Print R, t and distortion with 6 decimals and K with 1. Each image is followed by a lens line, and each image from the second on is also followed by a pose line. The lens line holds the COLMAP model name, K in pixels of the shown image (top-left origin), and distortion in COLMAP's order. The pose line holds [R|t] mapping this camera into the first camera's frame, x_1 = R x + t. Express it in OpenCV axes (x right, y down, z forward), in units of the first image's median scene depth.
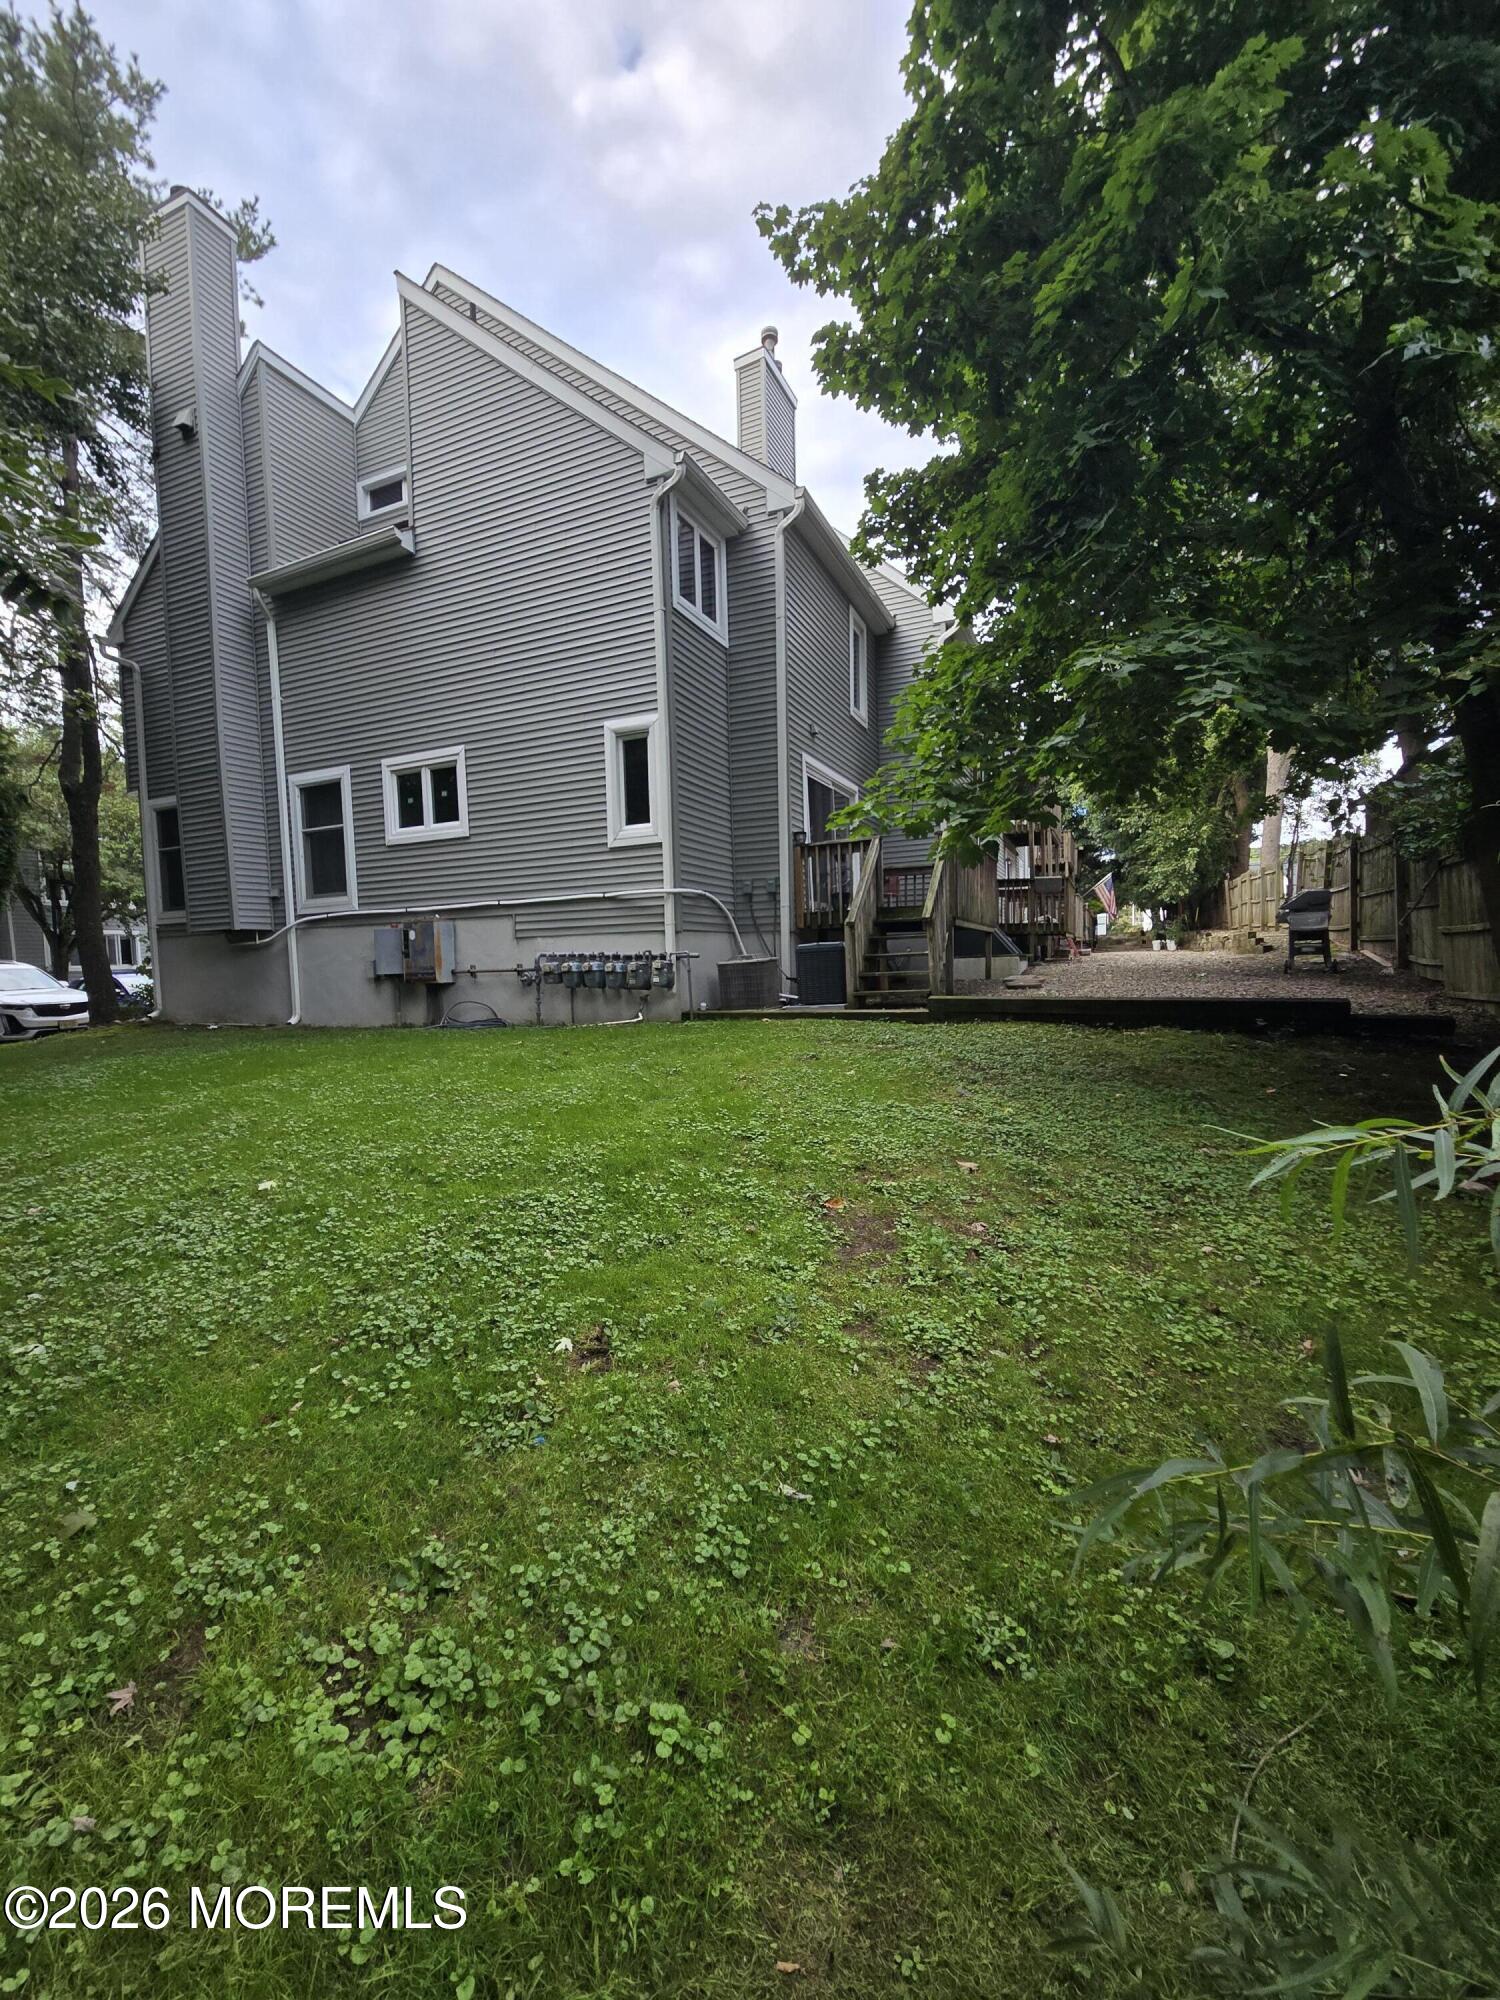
lens RADIAL K [[822.7, 0, 766.4], [0, 822.7, 1010.5], [0, 0, 1]] dist [-0.003197, 0.002903]
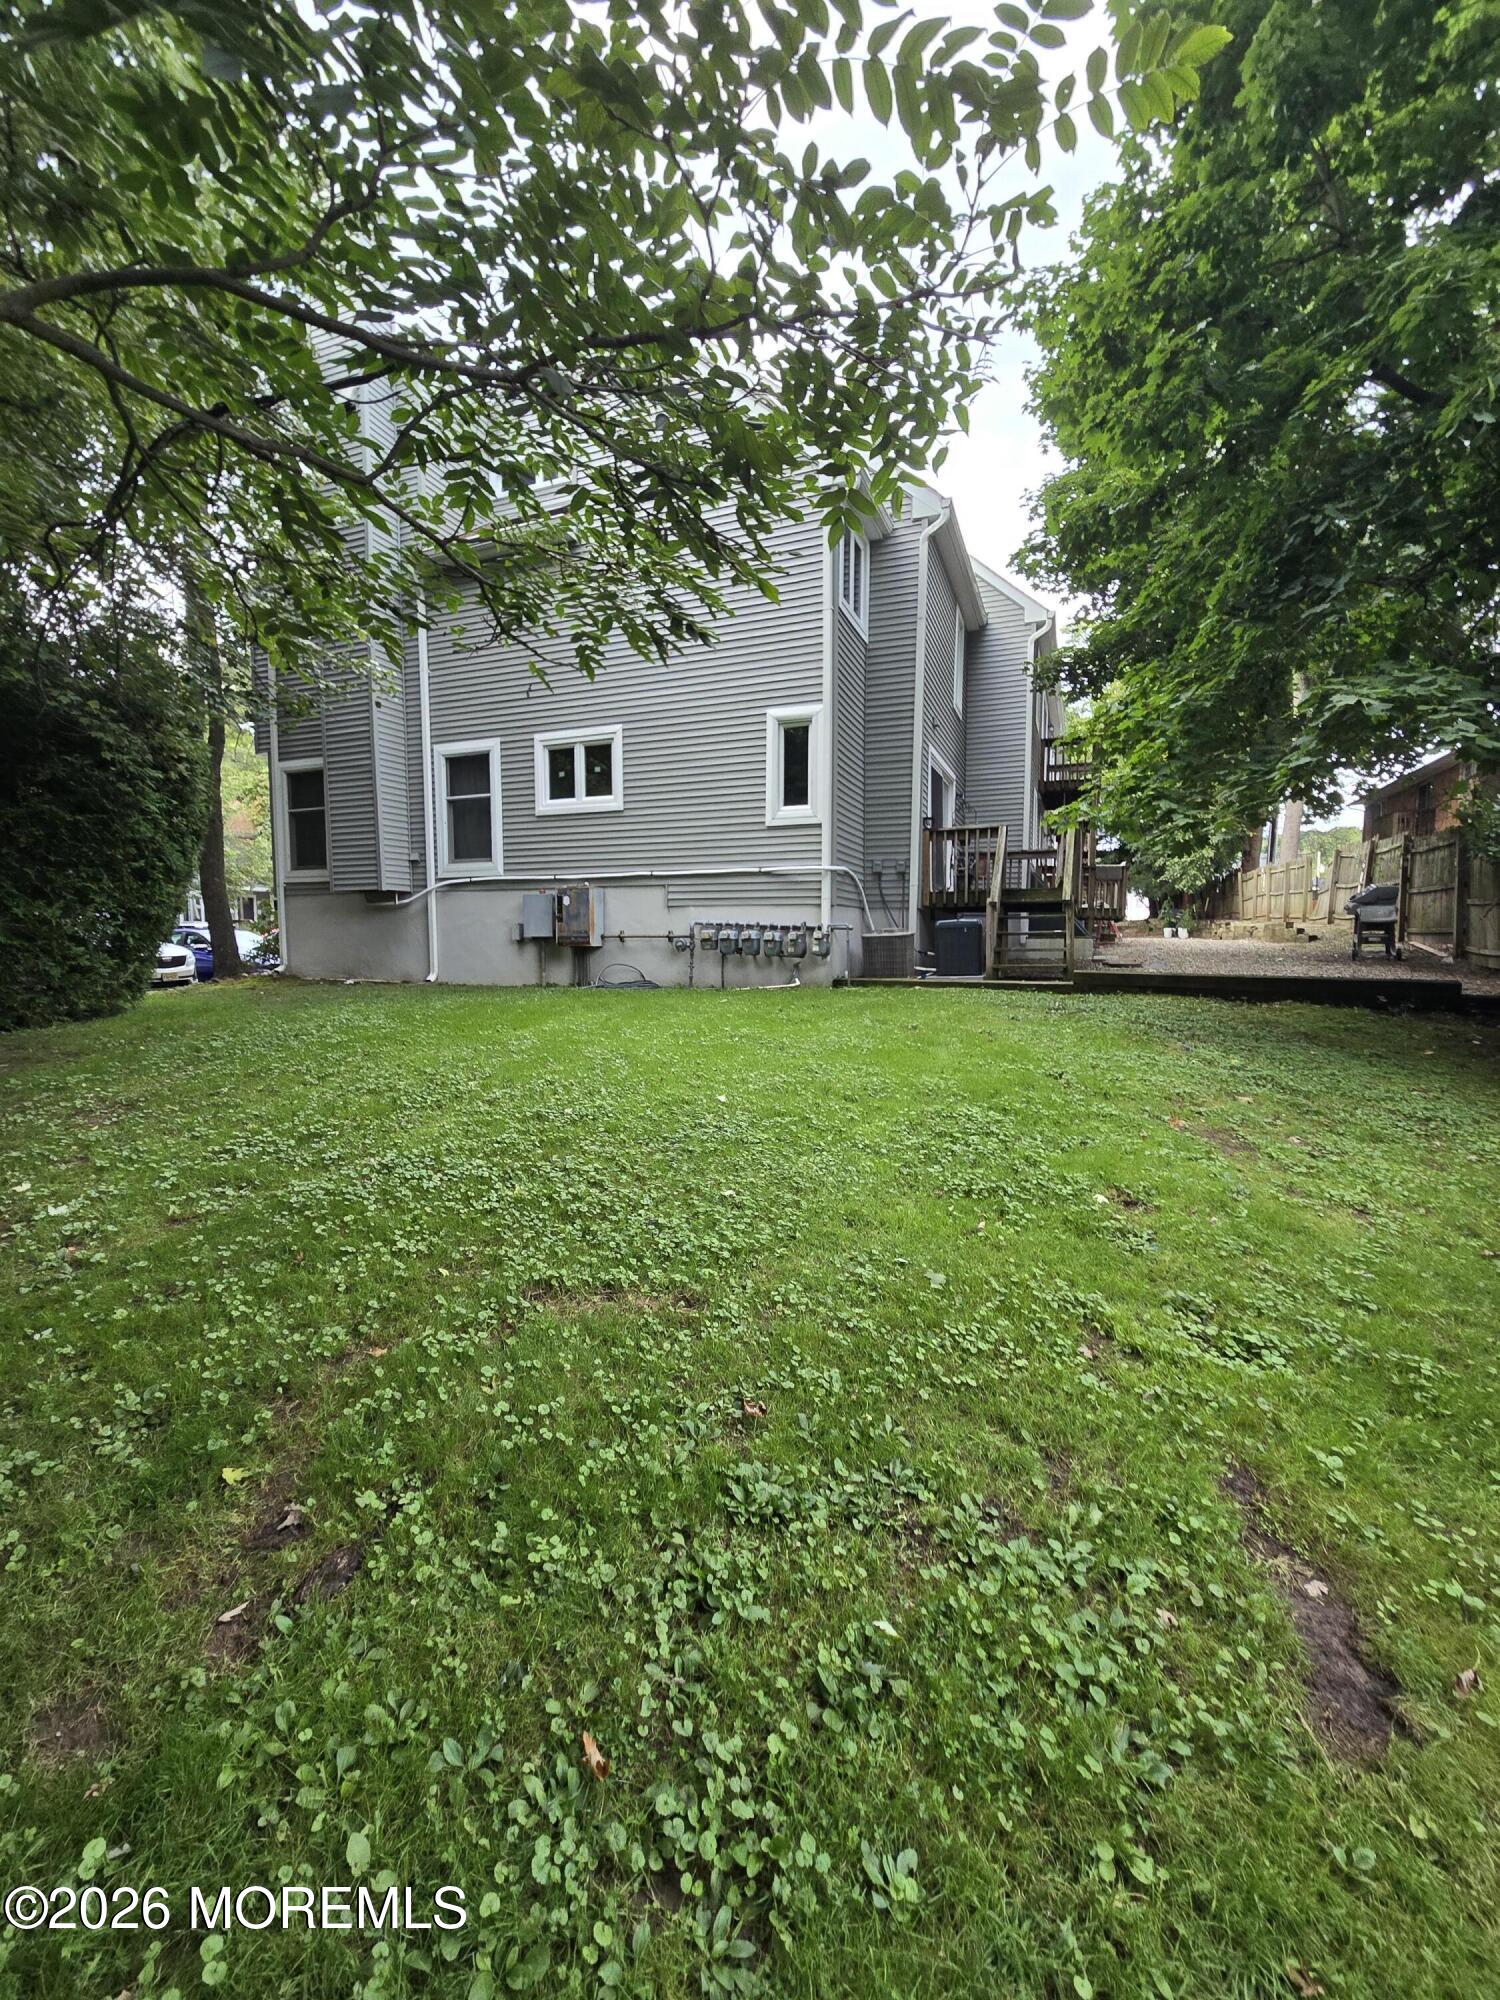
lens RADIAL K [[822.7, 0, 767.2], [0, 822.7, 1009.5], [0, 0, 1]] dist [-0.003197, 0.002903]
pose [[0.998881, 0.026776, 0.038974, -0.221402], [-0.027823, 0.999259, 0.026584, 0.015456], [-0.038233, -0.027638, 0.998887, -0.093550]]
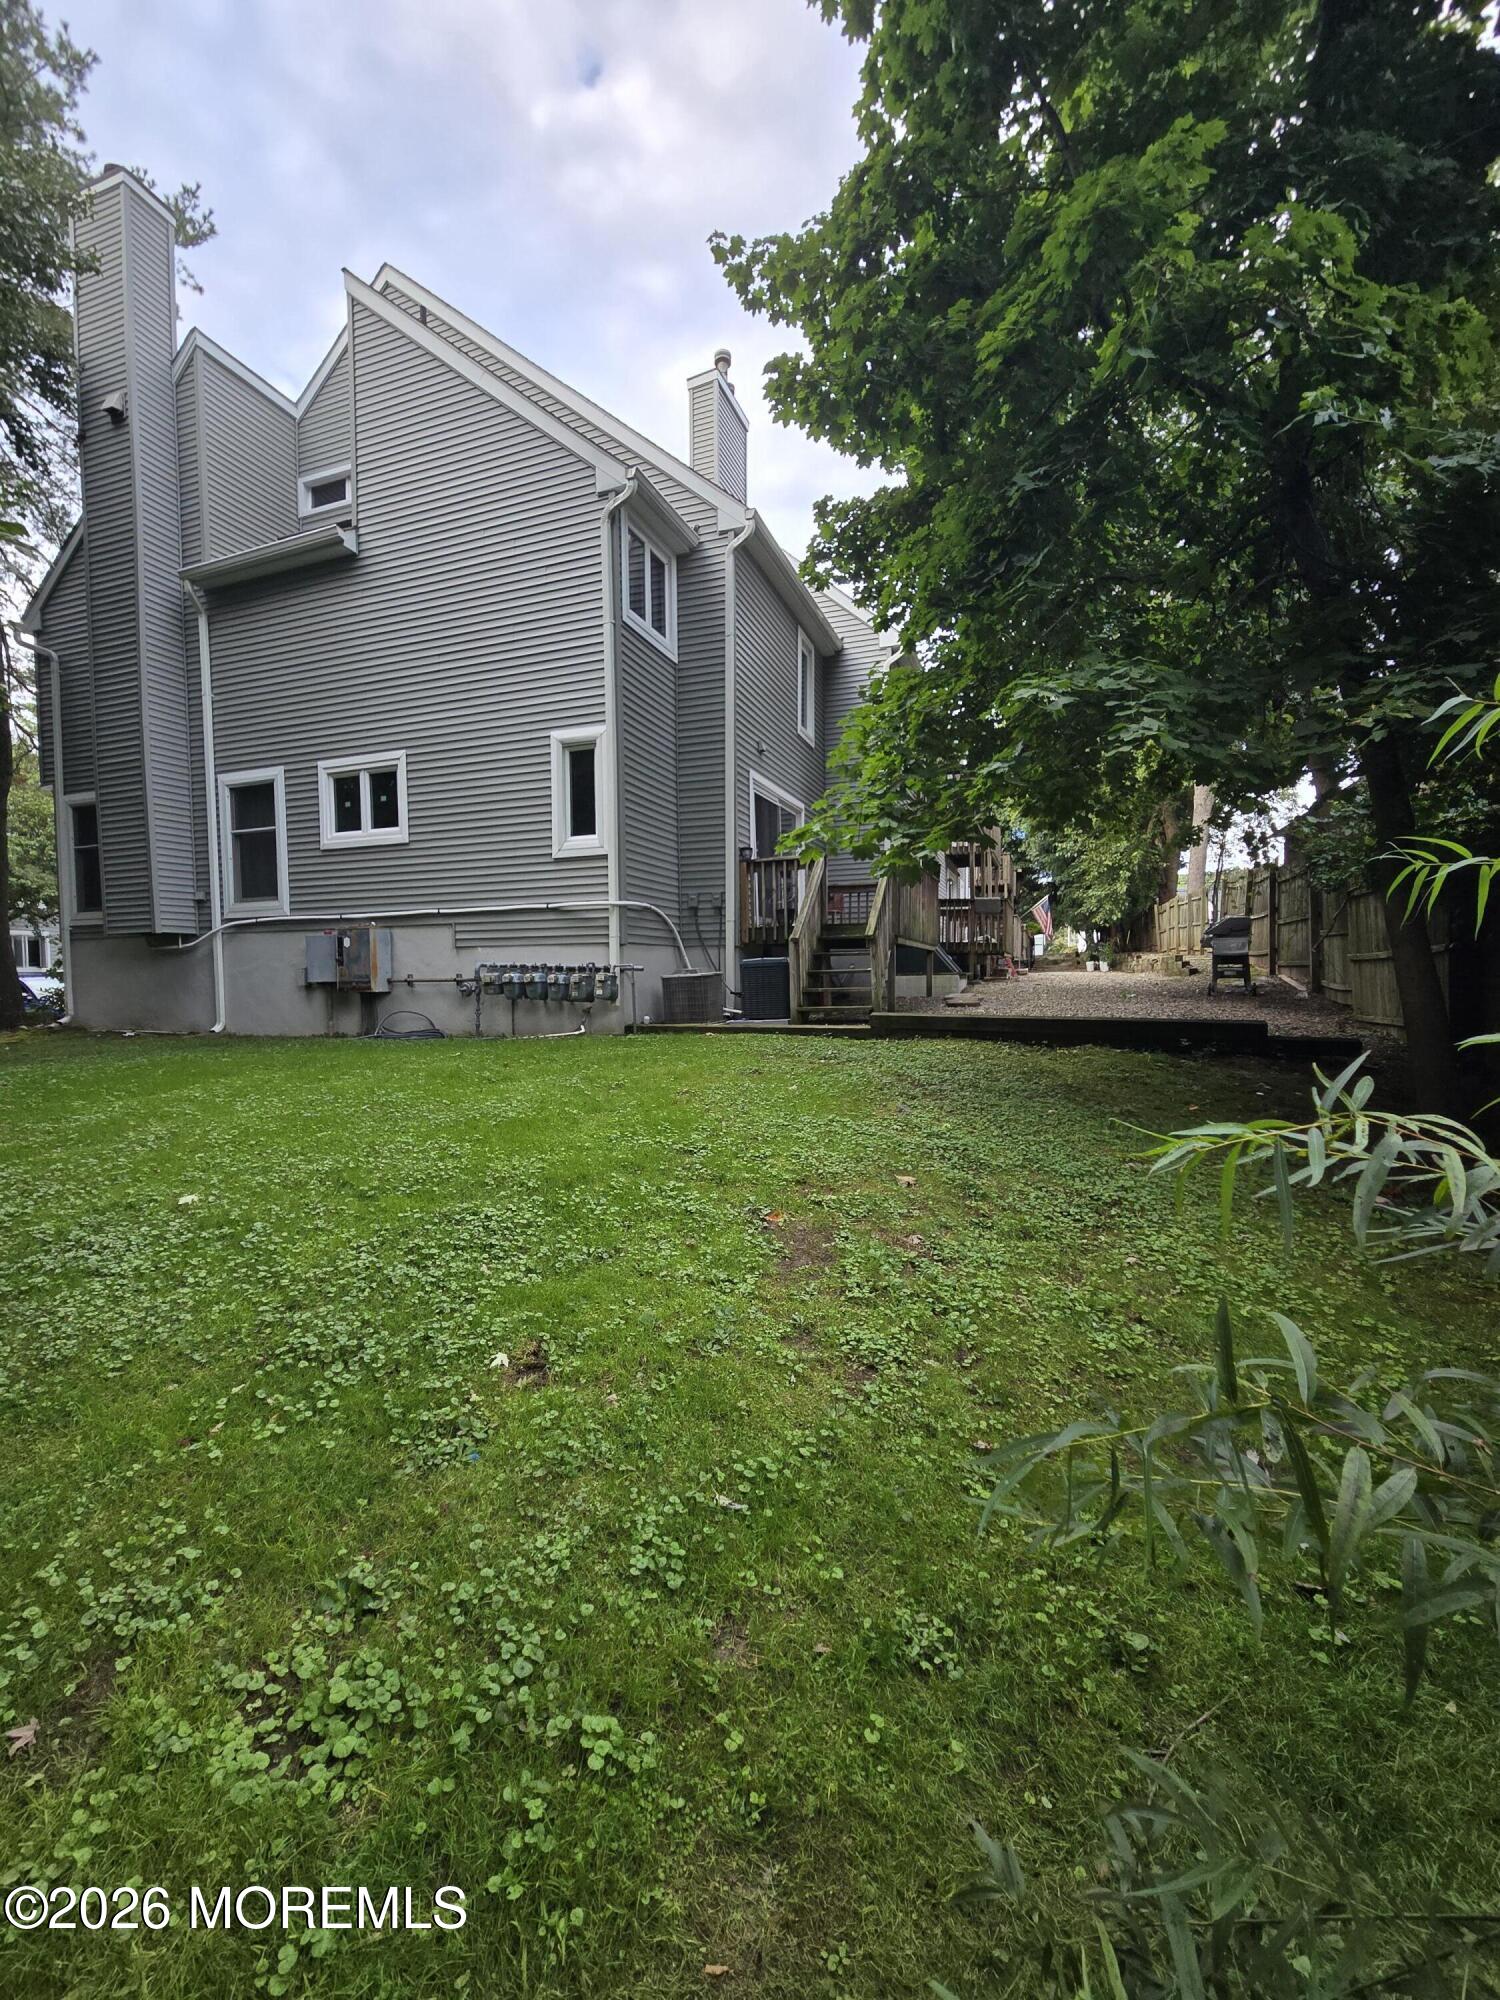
lens RADIAL K [[822.7, 0, 766.2], [0, 822.7, 1012.8], [0, 0, 1]] dist [-0.003197, 0.002903]
pose [[0.997628, 0.014219, 0.067346, 0.000264], [-0.013233, 0.999799, -0.015066, -0.000173], [-0.067546, 0.014139, 0.997616, -0.003737]]
